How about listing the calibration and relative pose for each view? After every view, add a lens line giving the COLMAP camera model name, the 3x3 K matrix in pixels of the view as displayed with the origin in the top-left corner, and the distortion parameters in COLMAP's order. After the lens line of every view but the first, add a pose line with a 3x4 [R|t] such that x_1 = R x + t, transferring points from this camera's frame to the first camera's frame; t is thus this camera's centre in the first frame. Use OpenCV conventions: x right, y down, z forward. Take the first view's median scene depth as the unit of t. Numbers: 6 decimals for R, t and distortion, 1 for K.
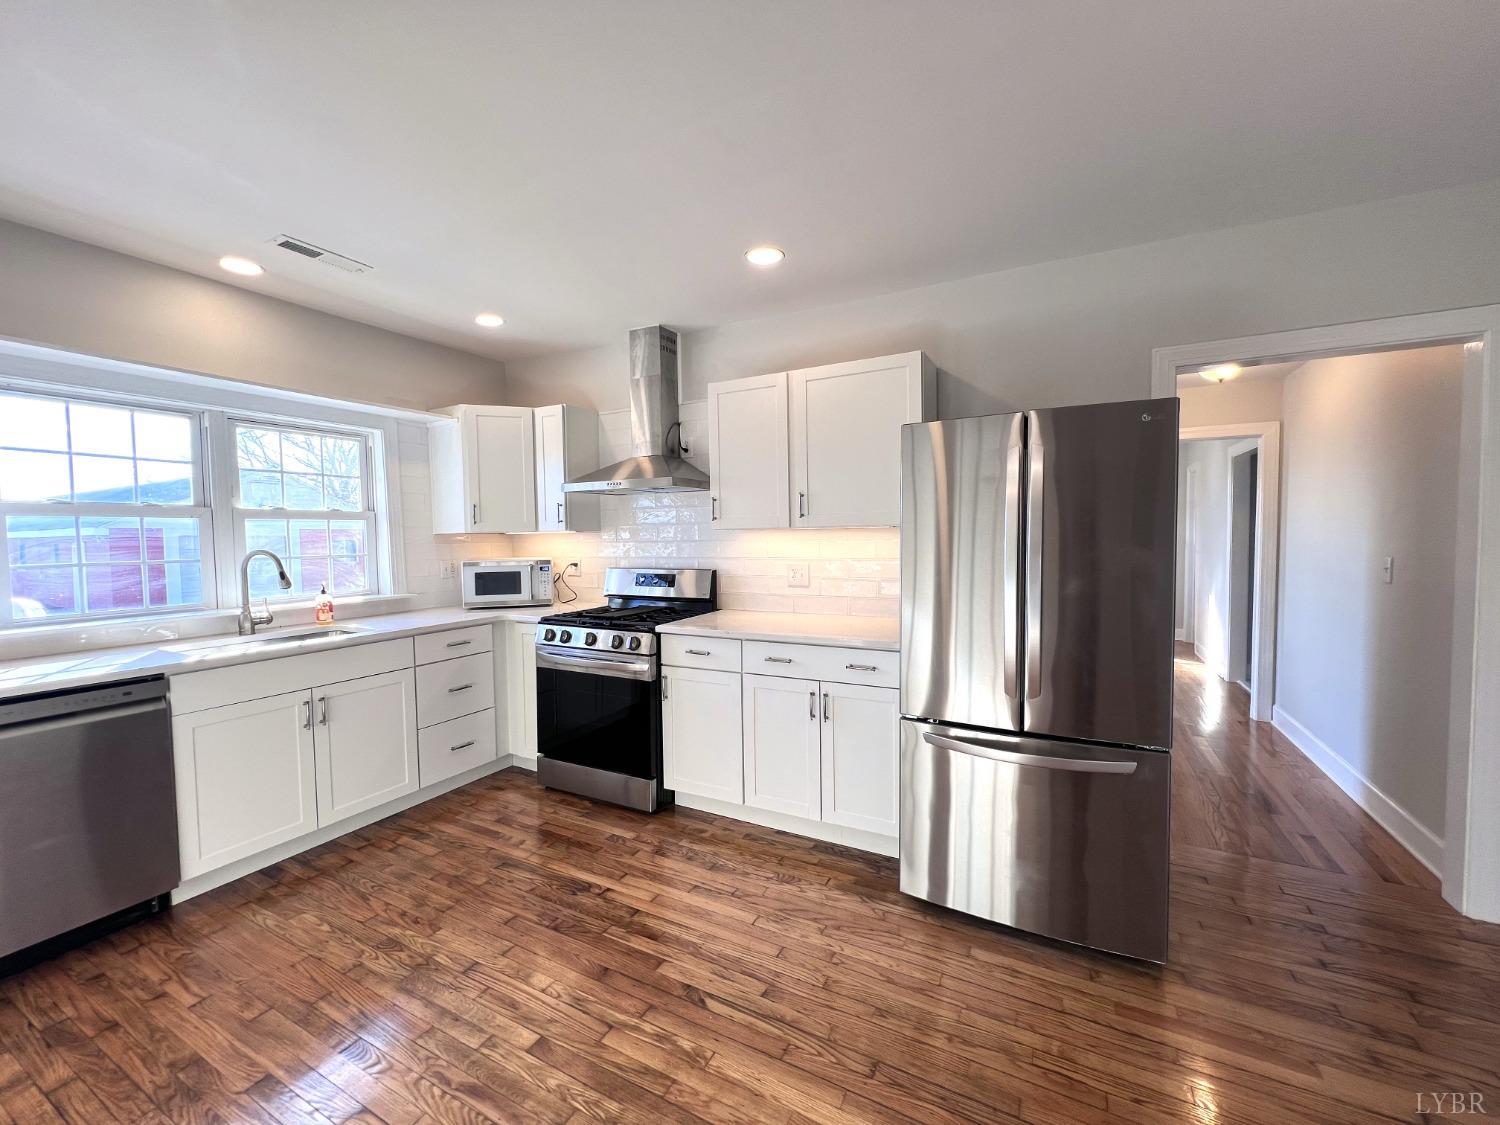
lens RADIAL K [[601.7, 0, 749.3], [0, 601.7, 563.5], [0, 0, 1]] dist [-0.002000, 0.001226]
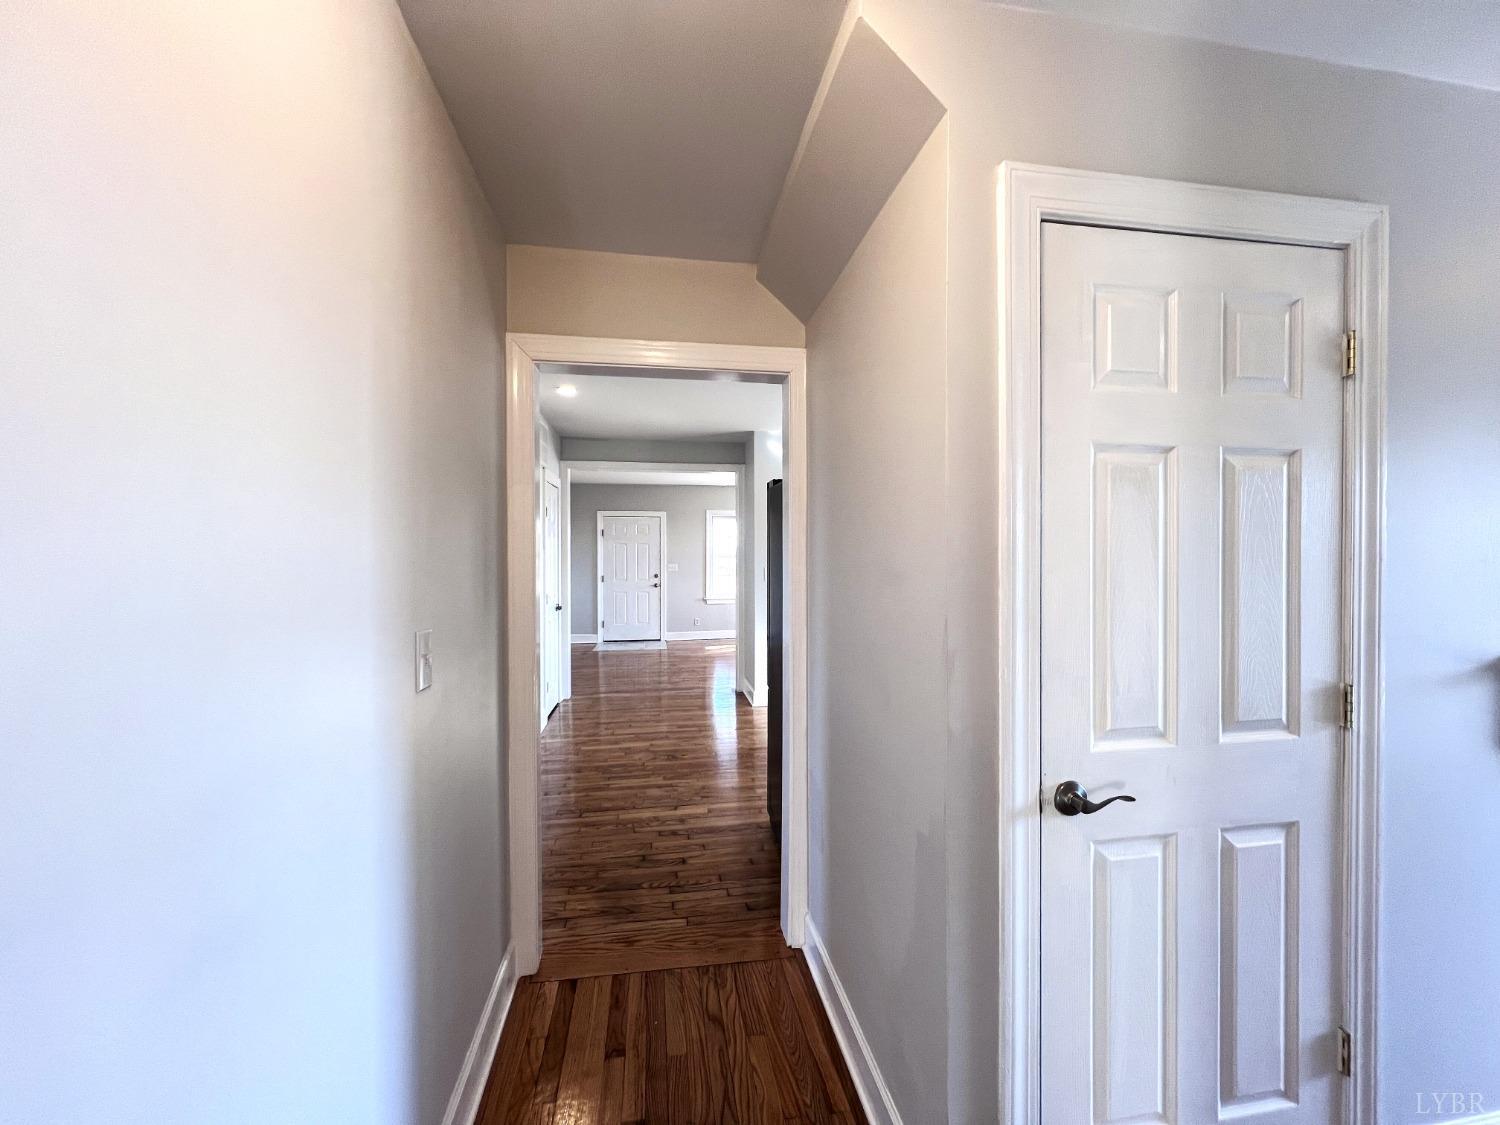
lens RADIAL K [[601.7, 0, 751.1], [0, 601.7, 554.7], [0, 0, 1]] dist [-0.002000, 0.001226]
pose [[-0.799164, 0.014142, -0.600947, 1.218384], [-0.013822, 0.999027, 0.041891, -0.095204], [0.600954, 0.041784, -0.798191, 1.607516]]
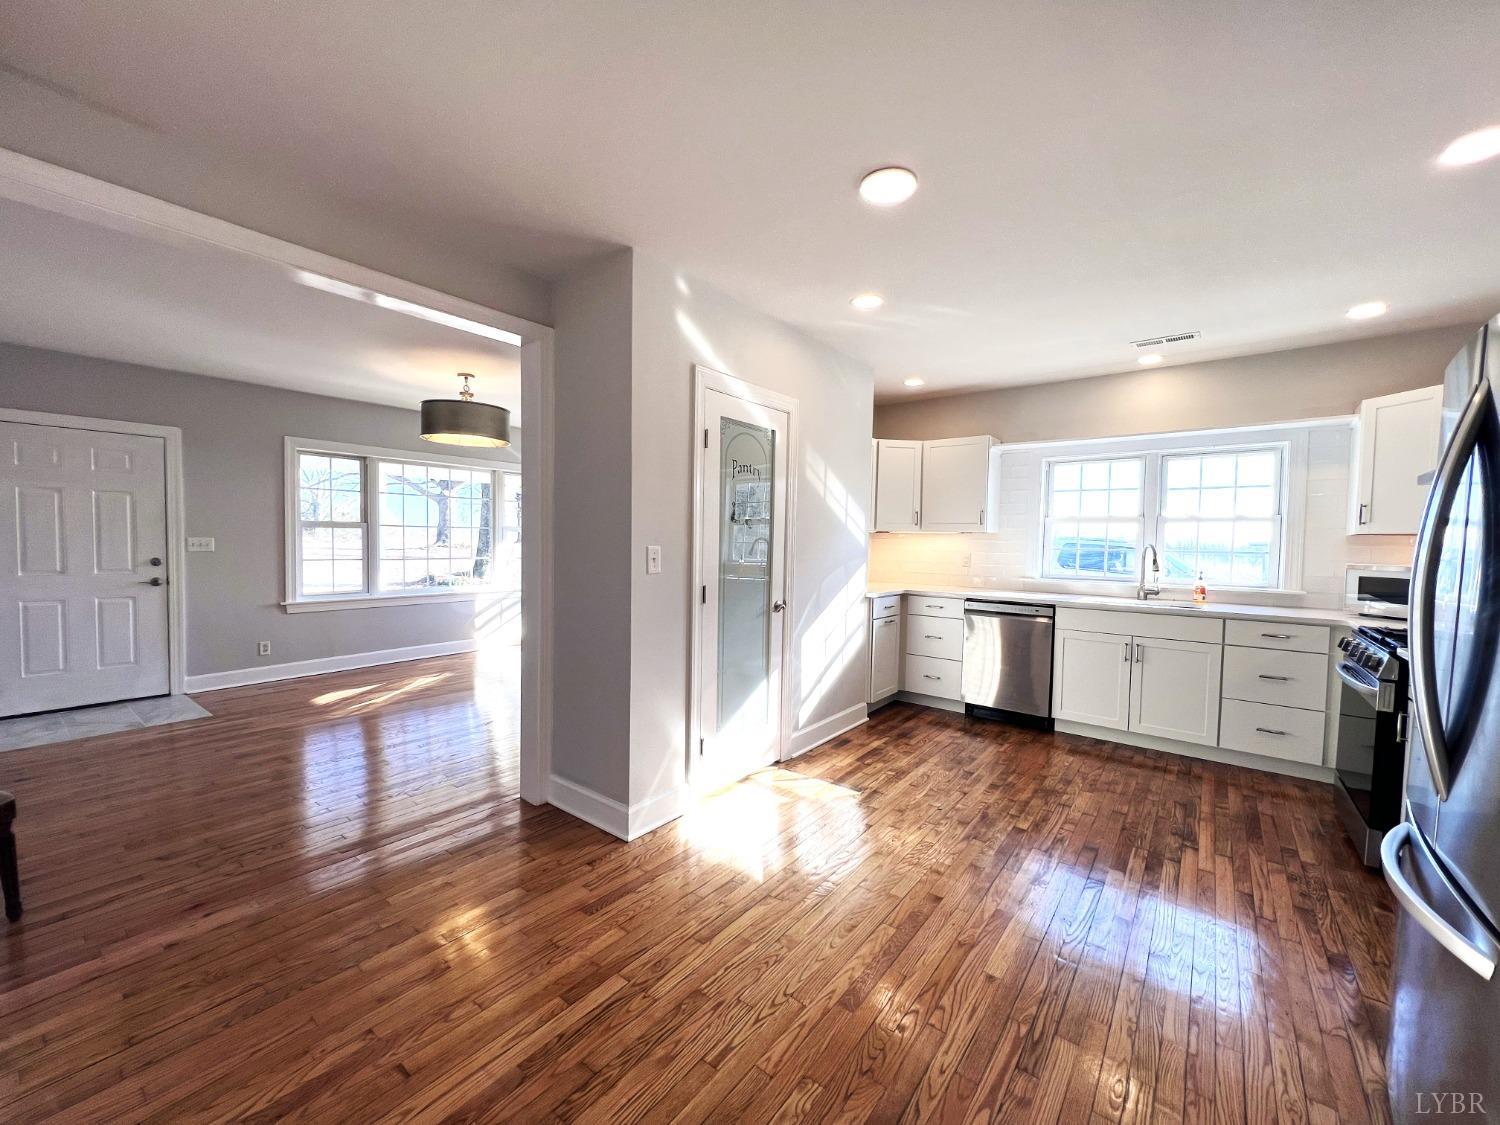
lens RADIAL K [[601.7, 0, 747.1], [0, 601.7, 565.3], [0, 0, 1]] dist [-0.002000, 0.001226]
pose [[-0.179115, 0.052915, -0.982404, 0.873533], [-0.059631, 0.996133, 0.064527, -0.007588], [0.982019, 0.070140, -0.175267, 0.295996]]
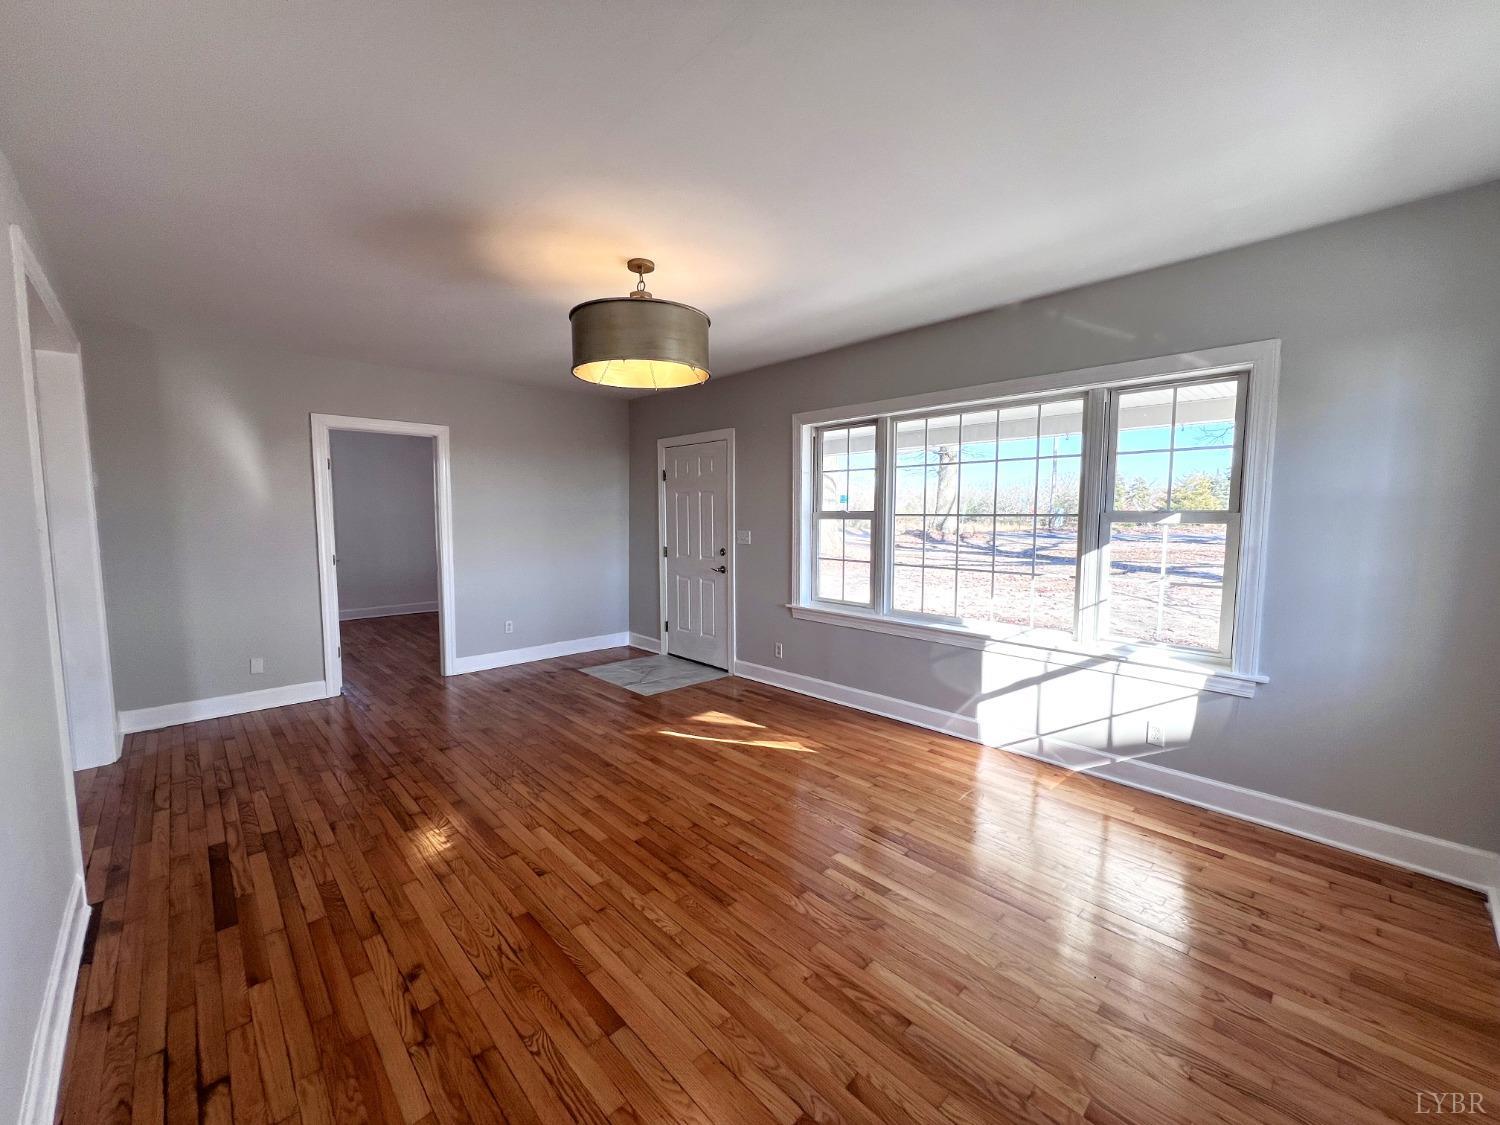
lens RADIAL K [[601.7, 0, 749.8], [0, 601.7, 563.9], [0, 0, 1]] dist [-0.002000, 0.001226]
pose [[-0.948001, -0.016291, 0.317850, -1.277501], [0.024590, 0.991955, 0.124183, -0.005419], [-0.317316, 0.125541, -0.939973, 0.128850]]
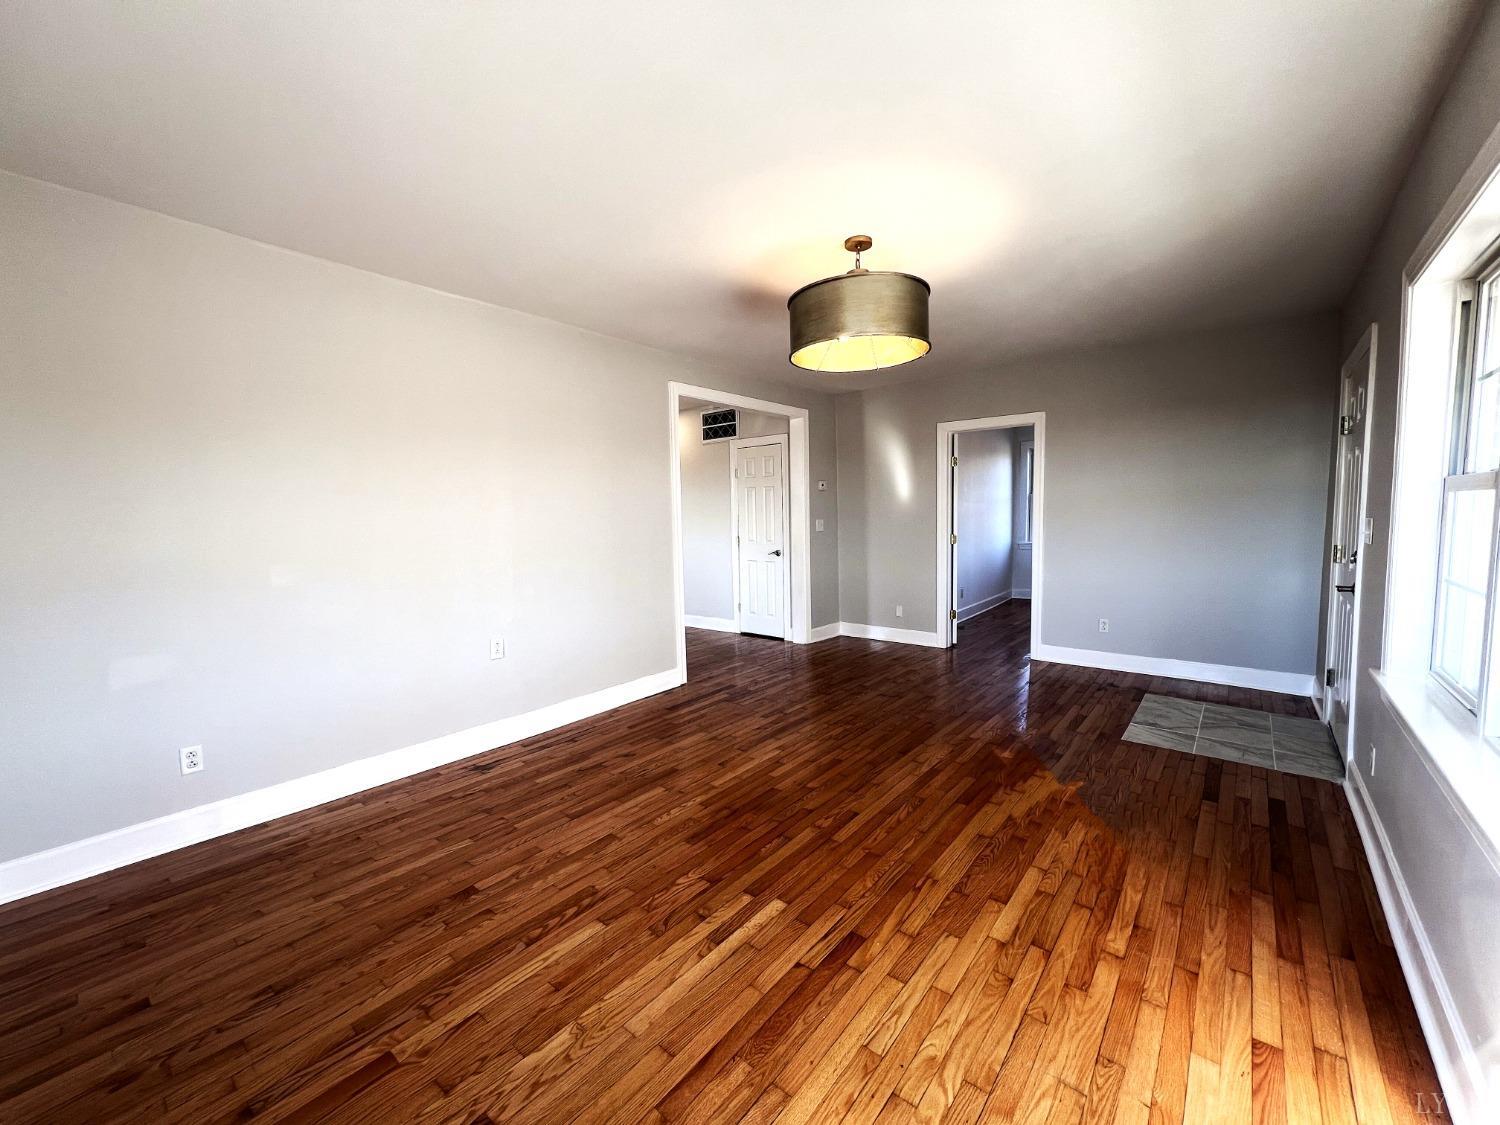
lens RADIAL K [[601.7, 0, 749.0], [0, 601.7, 564.5], [0, 0, 1]] dist [-0.002000, 0.001226]
pose [[0.207137, -0.076163, 0.975343, -1.848192], [0.061853, 0.995990, 0.064640, 0.076062], [-0.976355, 0.046939, 0.211018, -0.879808]]
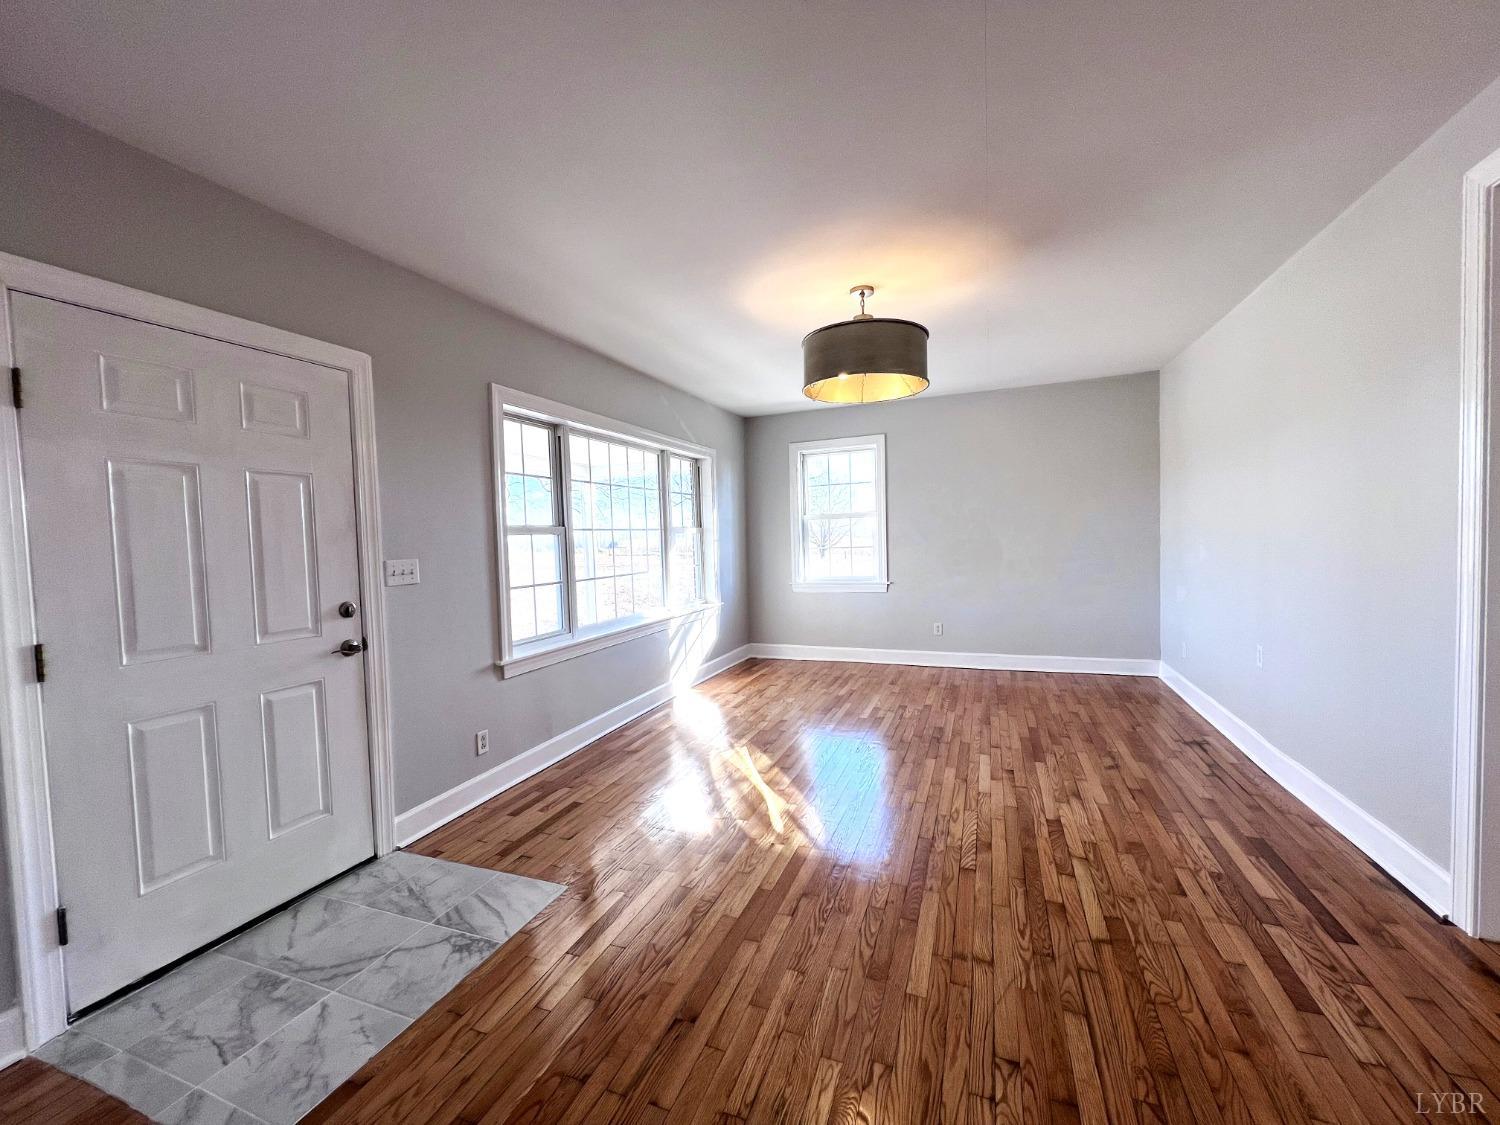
lens RADIAL K [[601.7, 0, 748.4], [0, 601.7, 565.0], [0, 0, 1]] dist [-0.002000, 0.001226]
pose [[0.107012, 0.054533, -0.992761, 0.421456], [-0.012253, 0.998491, 0.053527, 0.075172], [0.994182, 0.006436, 0.107519, -1.213616]]
